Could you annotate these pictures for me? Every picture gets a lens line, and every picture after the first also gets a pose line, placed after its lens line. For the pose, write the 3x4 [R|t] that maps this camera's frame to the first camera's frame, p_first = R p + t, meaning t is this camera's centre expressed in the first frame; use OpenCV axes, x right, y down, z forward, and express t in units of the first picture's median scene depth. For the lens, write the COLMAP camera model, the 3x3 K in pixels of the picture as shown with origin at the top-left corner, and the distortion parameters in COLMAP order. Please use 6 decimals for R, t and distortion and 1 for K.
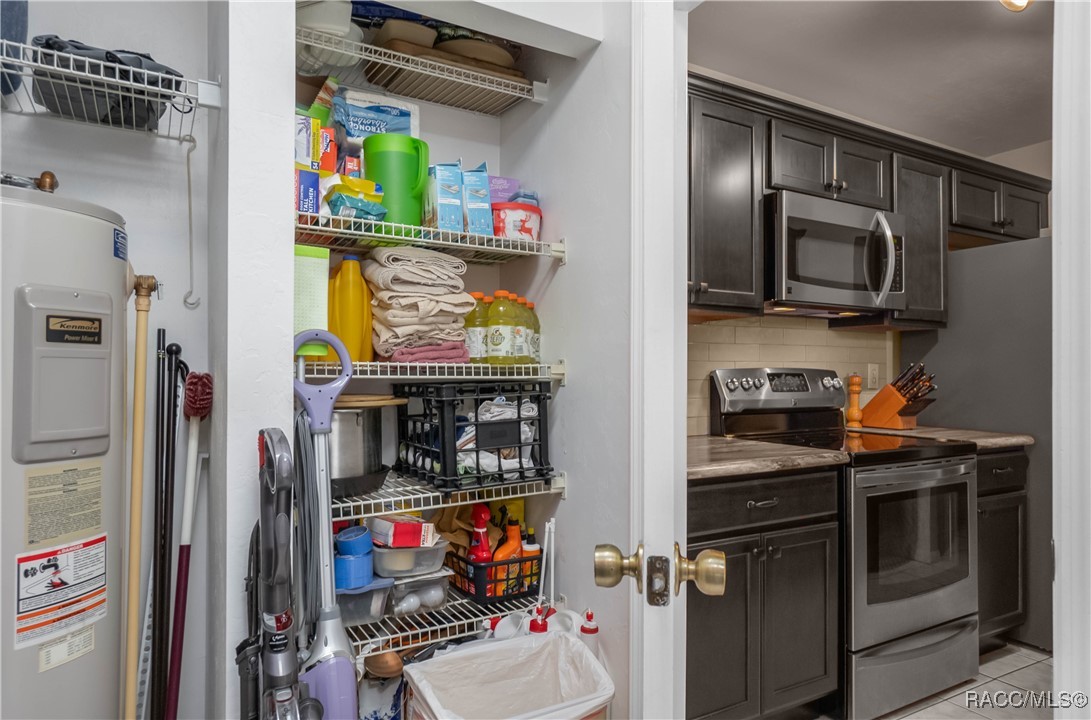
lens RADIAL K [[678.4, 0, 544.9], [0, 678.4, 360.6], [0, 0, 1]] dist [-0.036288, -0.001767]
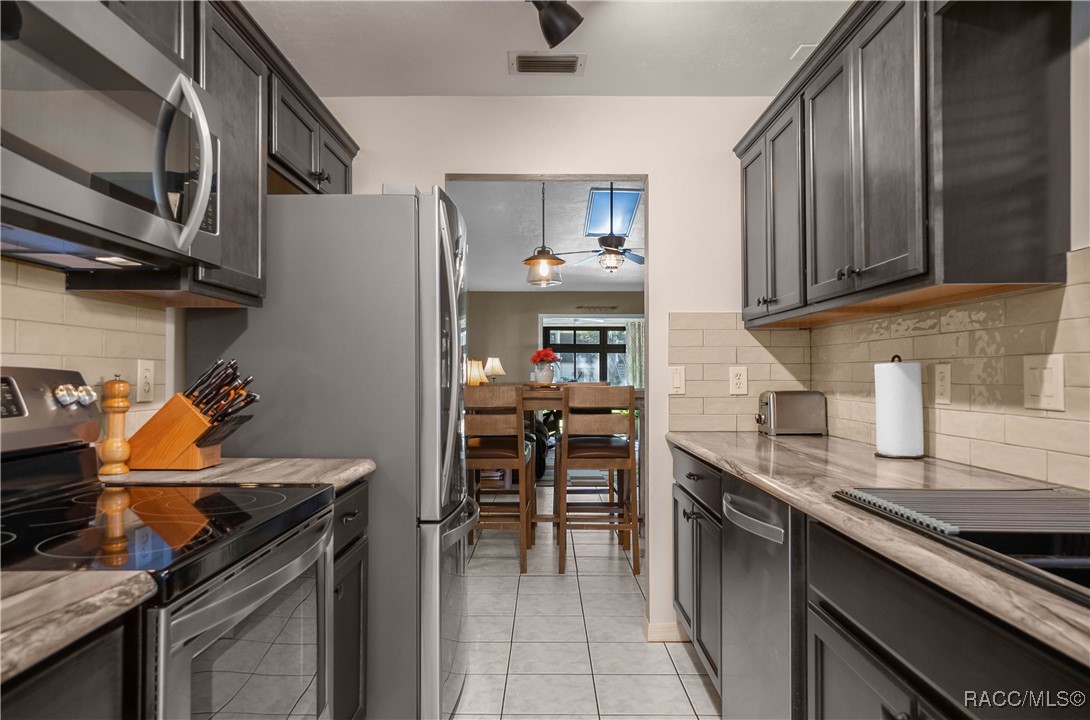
lens RADIAL K [[707.0, 0, 546.1], [0, 707.0, 360.5], [0, 0, 1]] dist [-0.001211, -0.000132]
pose [[0.510350, 0.009231, 0.859918, 0.144476], [-0.010677, 0.999933, -0.004398, 0.004866], [-0.859901, -0.006937, 0.510414, 0.411036]]
